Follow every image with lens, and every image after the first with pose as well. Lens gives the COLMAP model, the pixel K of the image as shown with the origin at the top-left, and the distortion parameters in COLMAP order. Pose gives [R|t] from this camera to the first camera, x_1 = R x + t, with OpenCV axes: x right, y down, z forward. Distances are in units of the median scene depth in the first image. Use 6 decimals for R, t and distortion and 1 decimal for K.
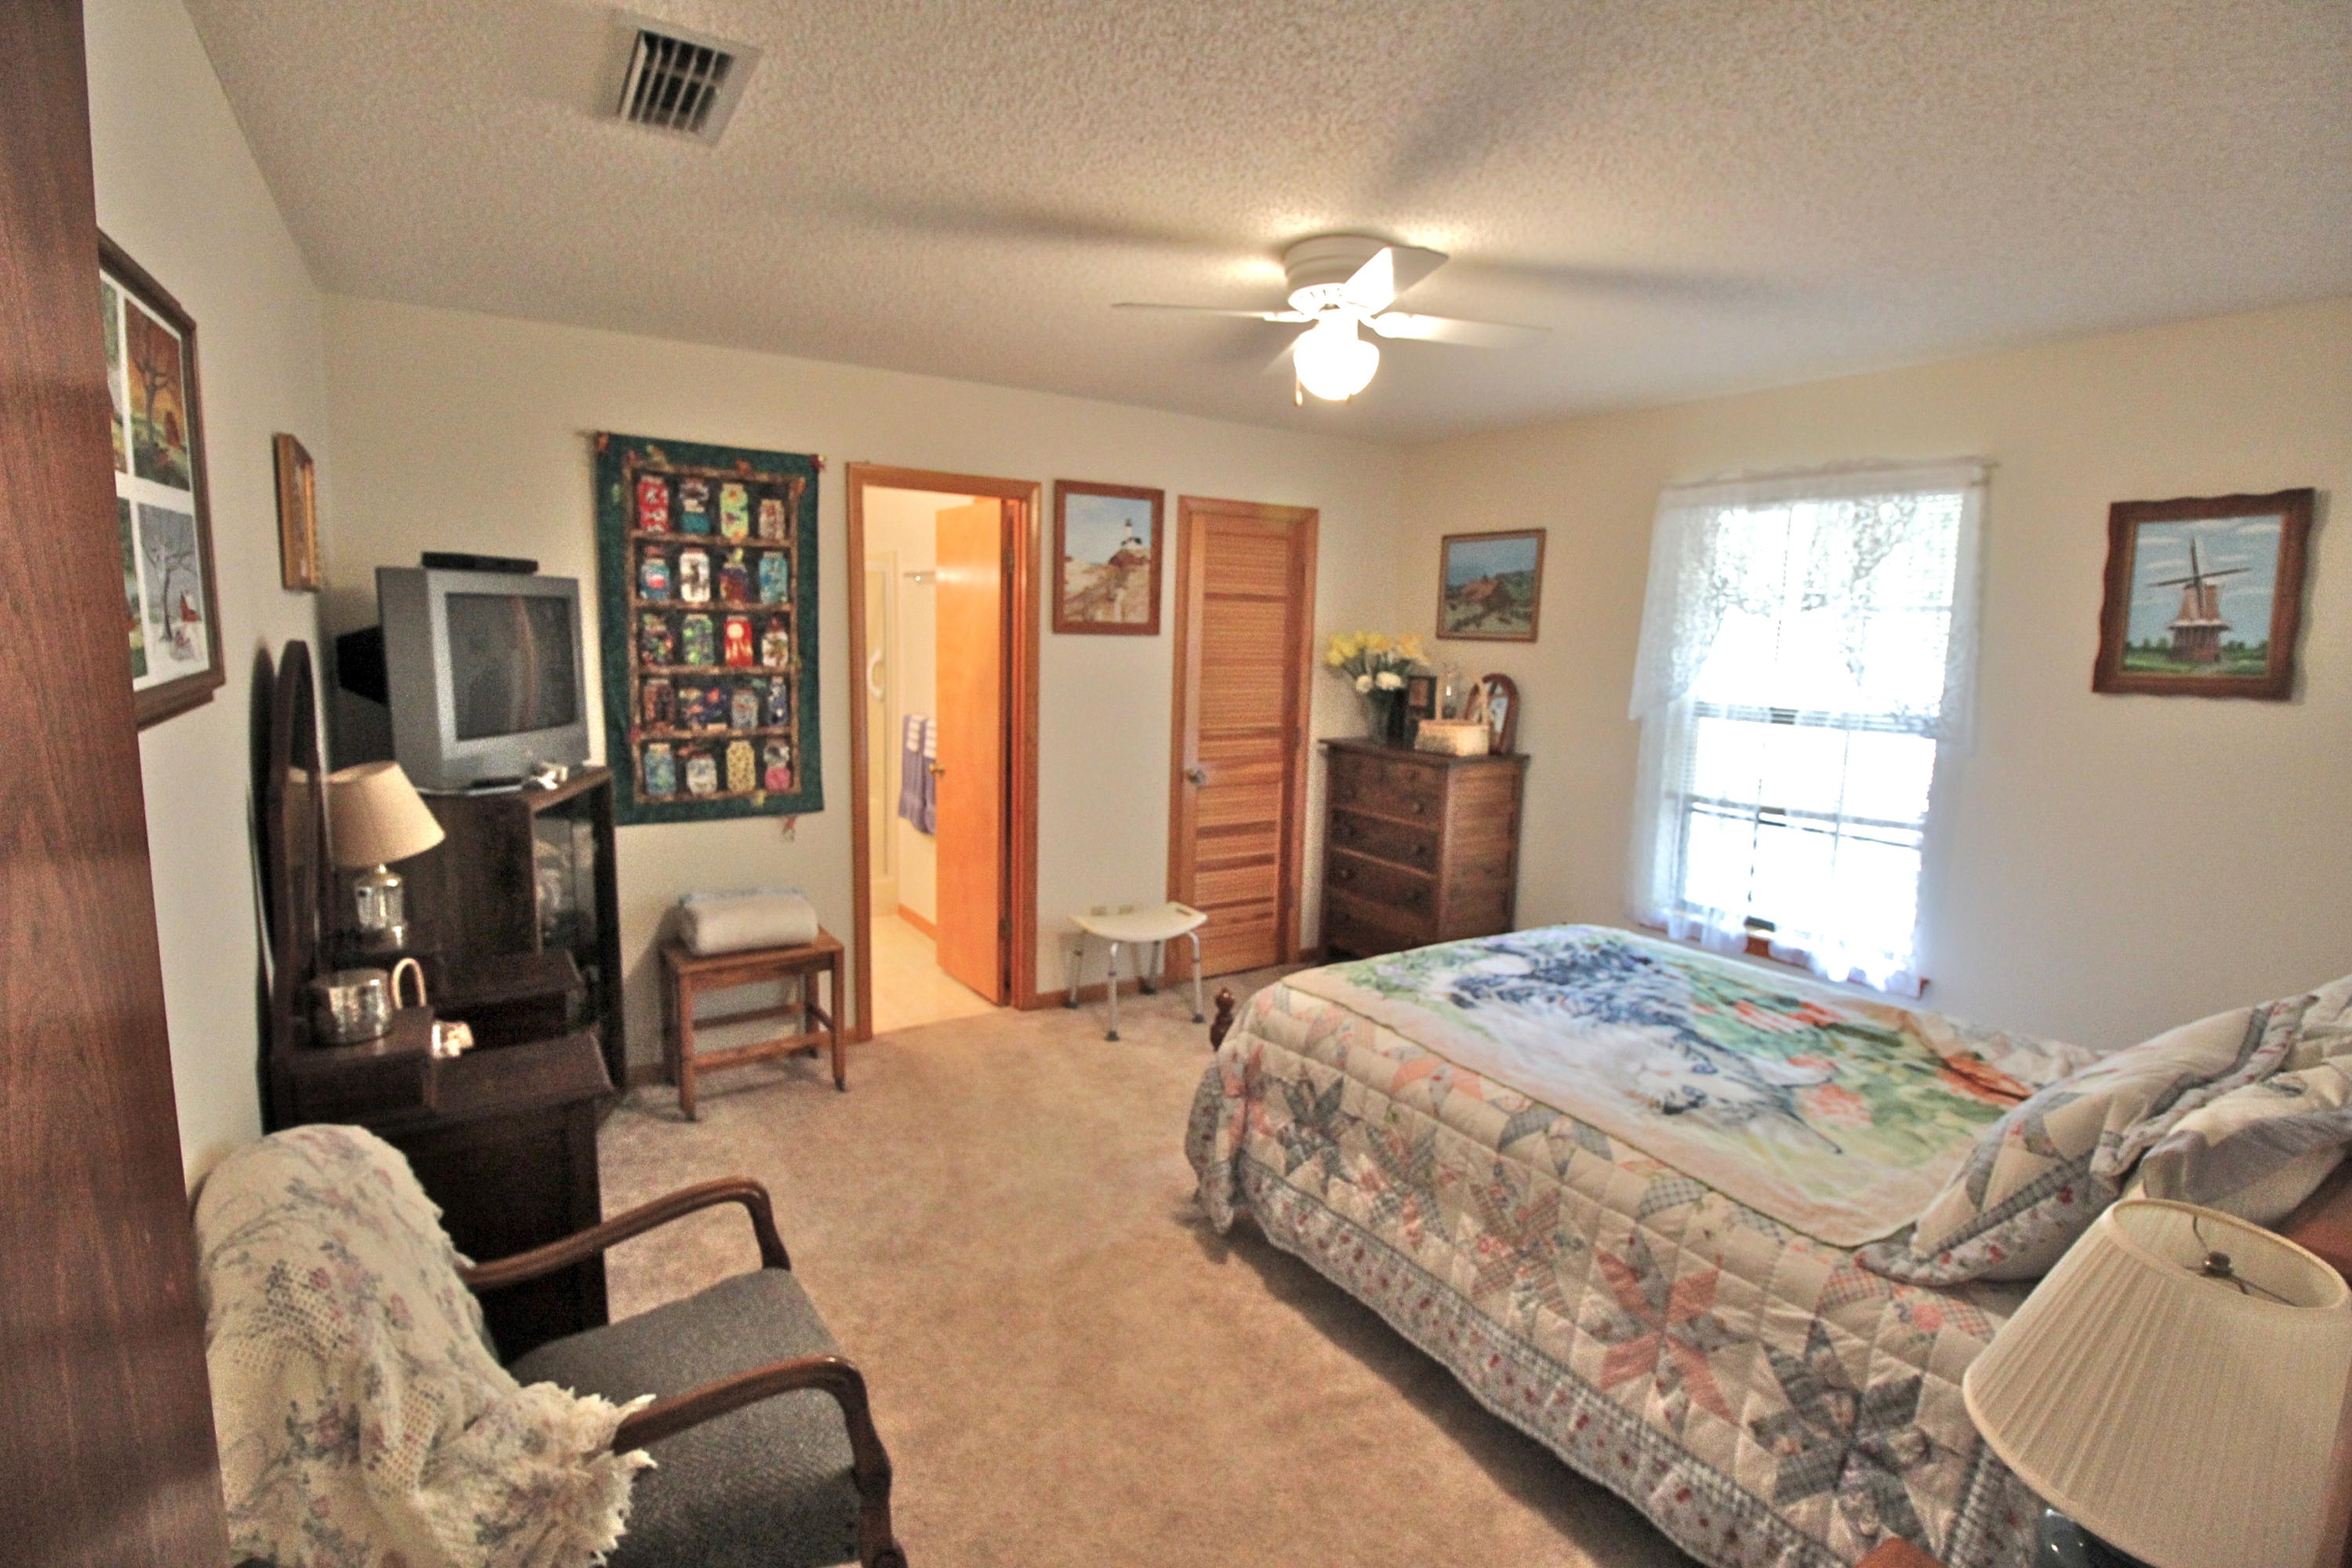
lens RADIAL K [[1088.8, 0, 1174.6], [0, 1088.8, 778.6], [0, 0, 1]] dist [-0.015878, -0.002414]
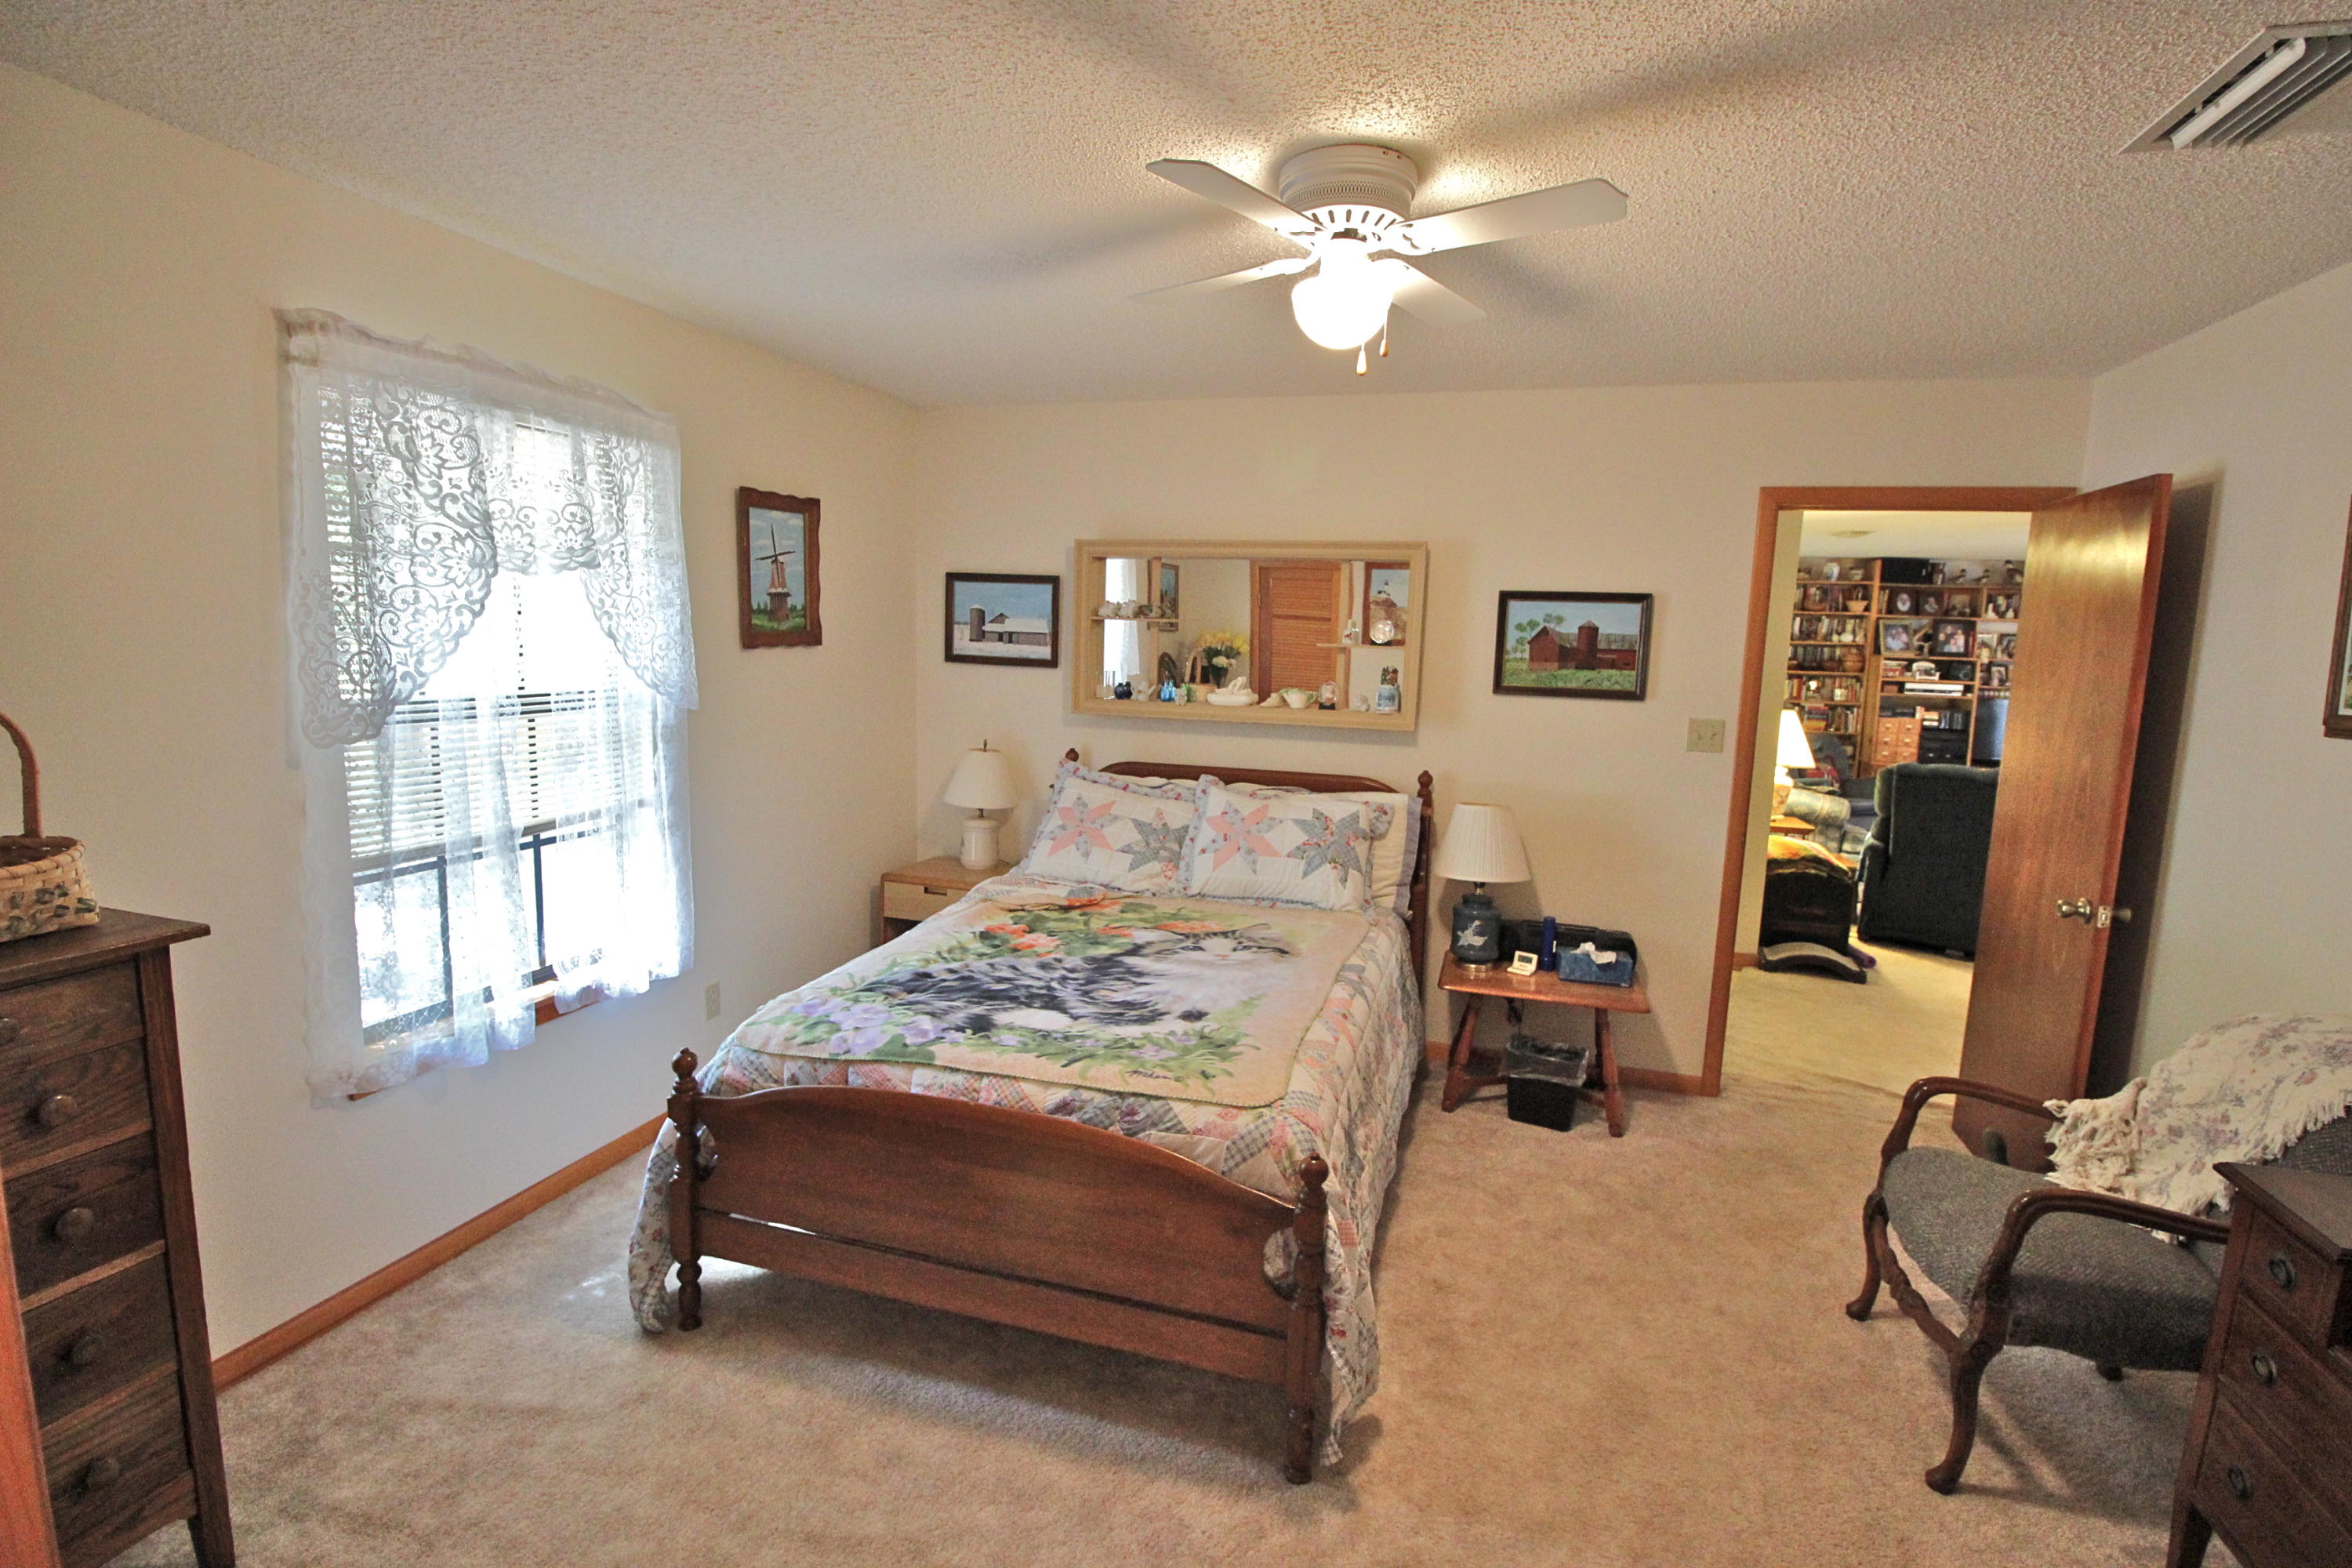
lens RADIAL K [[1088.8, 0, 1177.8], [0, 1088.8, 781.6], [0, 0, 1]] dist [-0.015878, -0.002414]
pose [[-0.654760, -0.157455, 0.739254, -0.394815], [0.048678, 0.967246, 0.249129, -0.228985], [-0.754268, 0.199105, -0.625650, 1.529658]]
